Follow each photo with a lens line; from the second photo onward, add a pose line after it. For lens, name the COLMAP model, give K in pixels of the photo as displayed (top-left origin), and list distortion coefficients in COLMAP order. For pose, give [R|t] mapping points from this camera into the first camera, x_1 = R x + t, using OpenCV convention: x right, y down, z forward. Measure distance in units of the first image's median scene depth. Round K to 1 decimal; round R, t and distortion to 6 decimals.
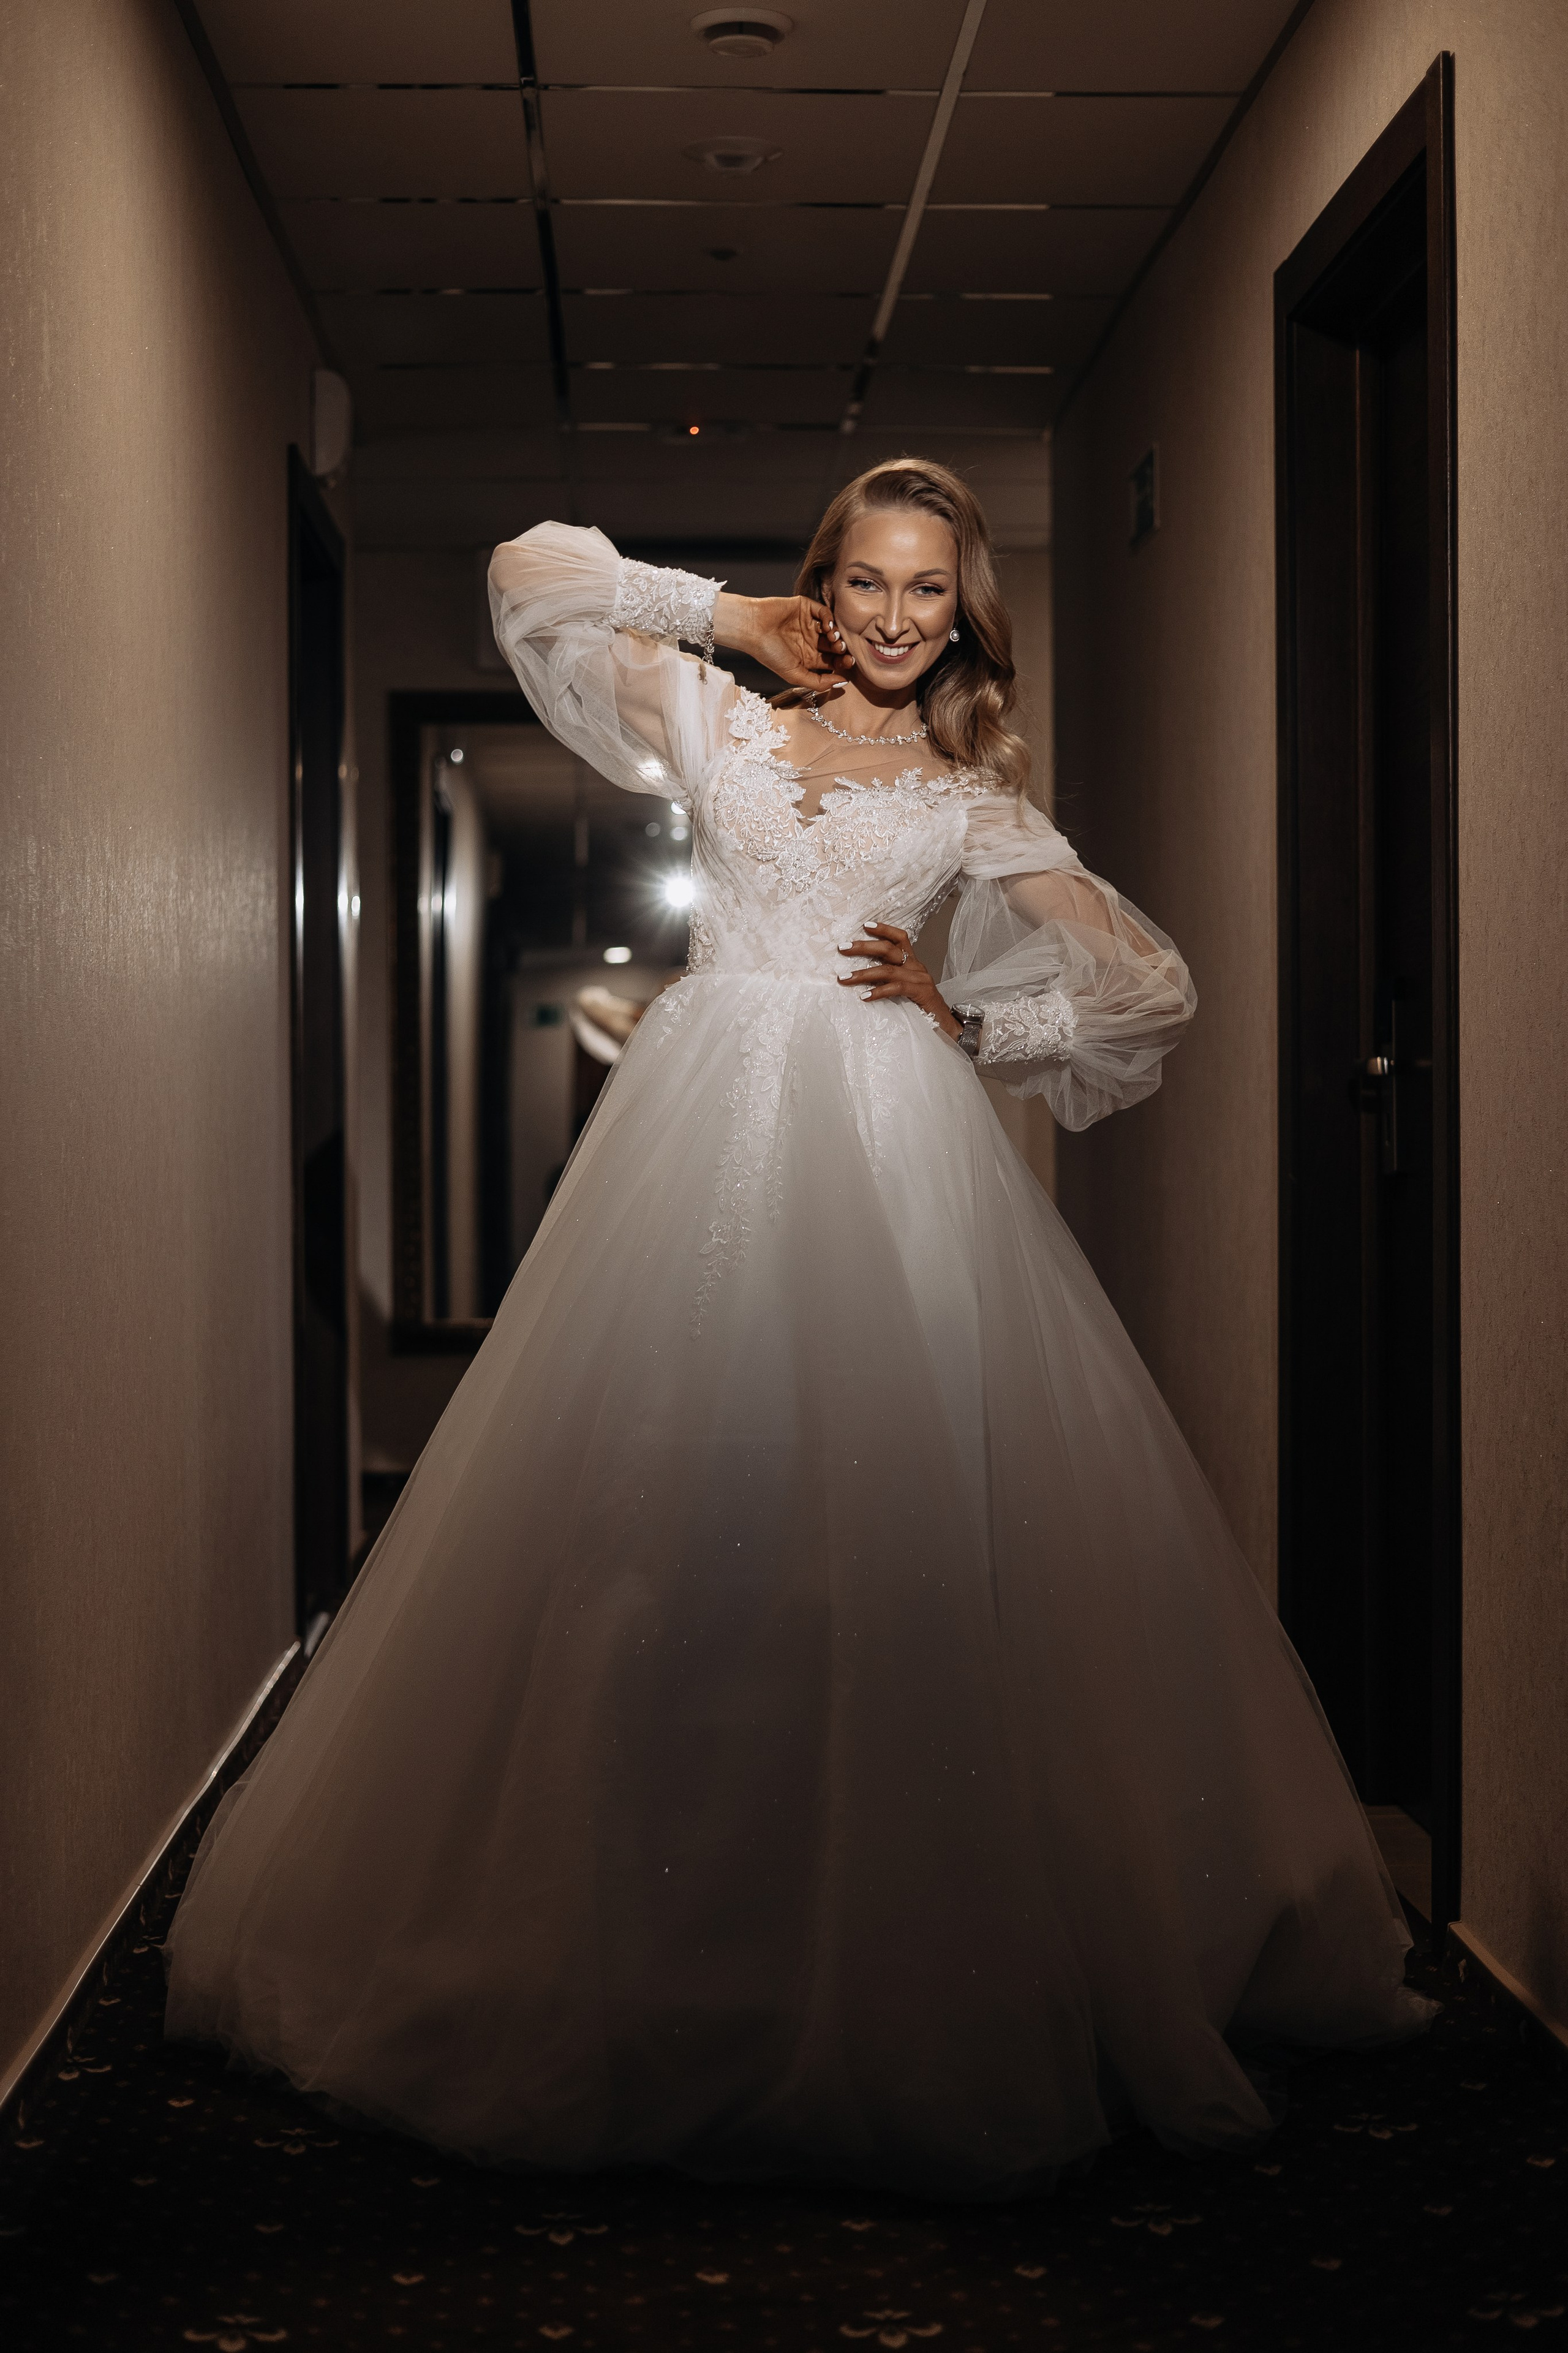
lens RADIAL K [[3325.2, 0, 783.8], [0, 3325.2, 1312.5], [0, 0, 1]] dist [-0.010608, -0.067545]
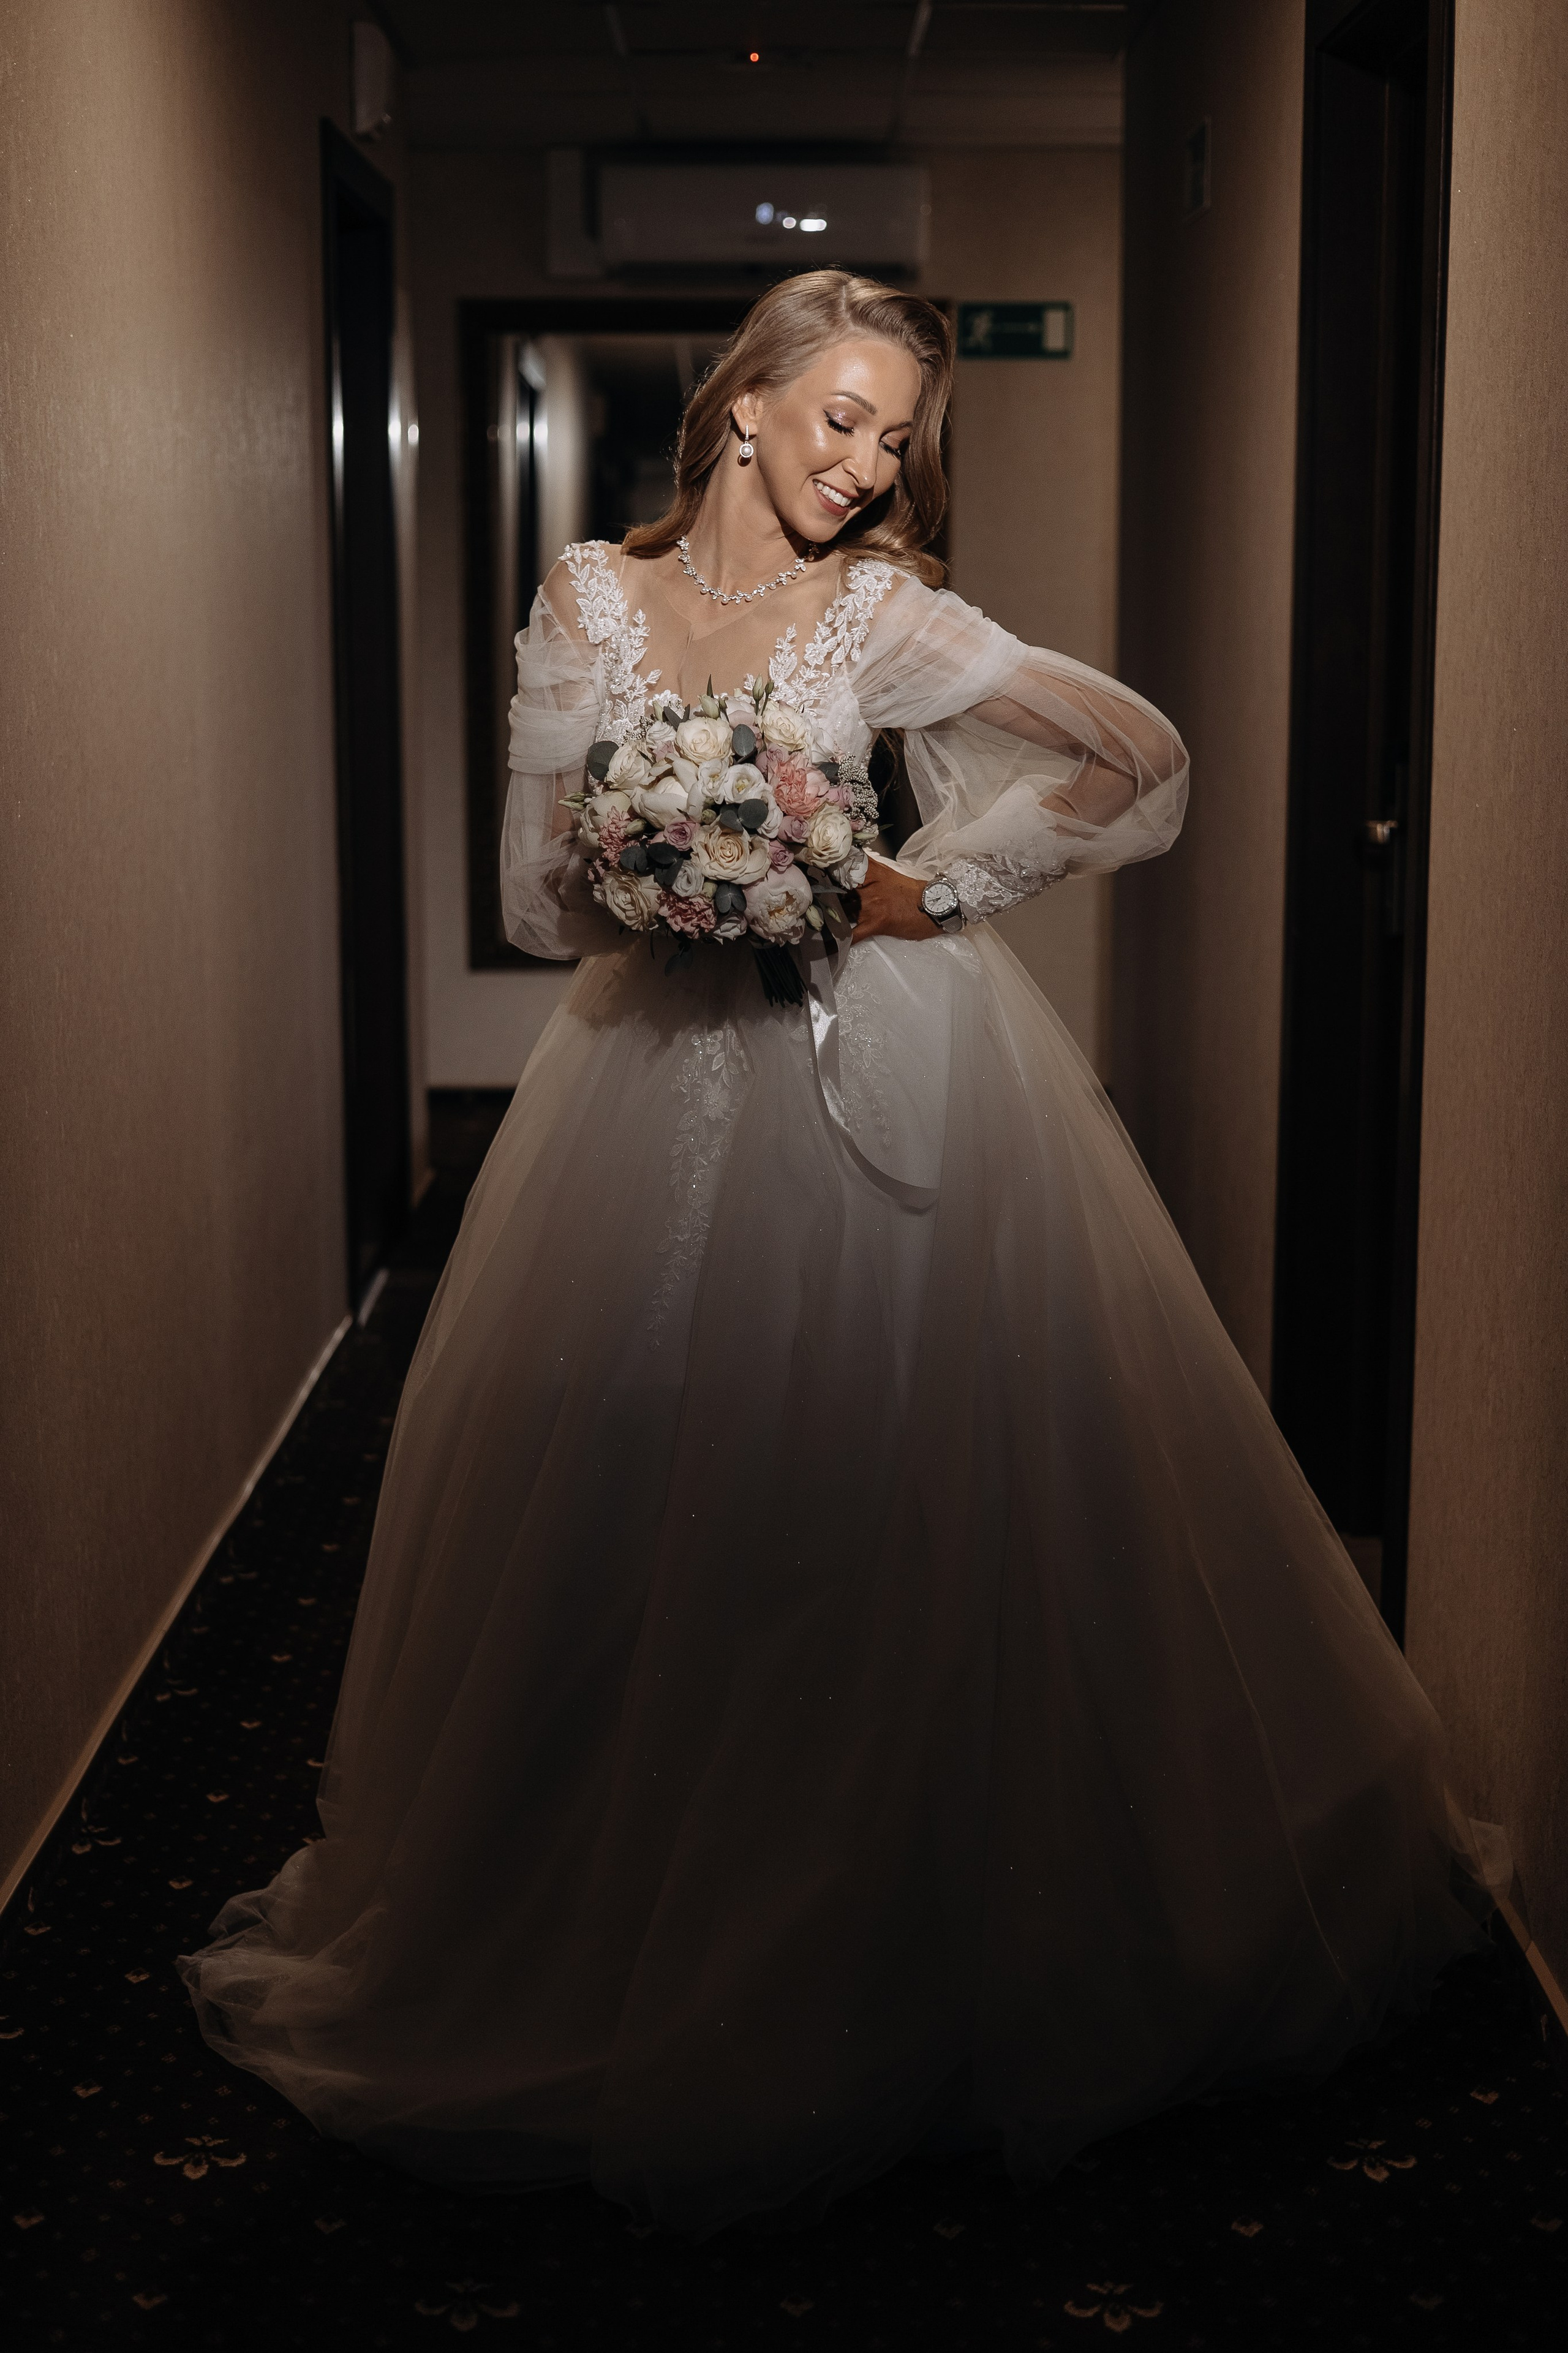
lens RADIAL K [[3325.2, 0, 783.8], [0, 3325.2, 1312.5], [0, 0, 1]] dist [-0.010608, -0.067545]
pose [[0.998926, 0.014814, -0.043912, 0.053843], [-0.007459, 0.986575, 0.163136, -0.111459], [0.045740, -0.162633, 0.985626, -0.026982]]
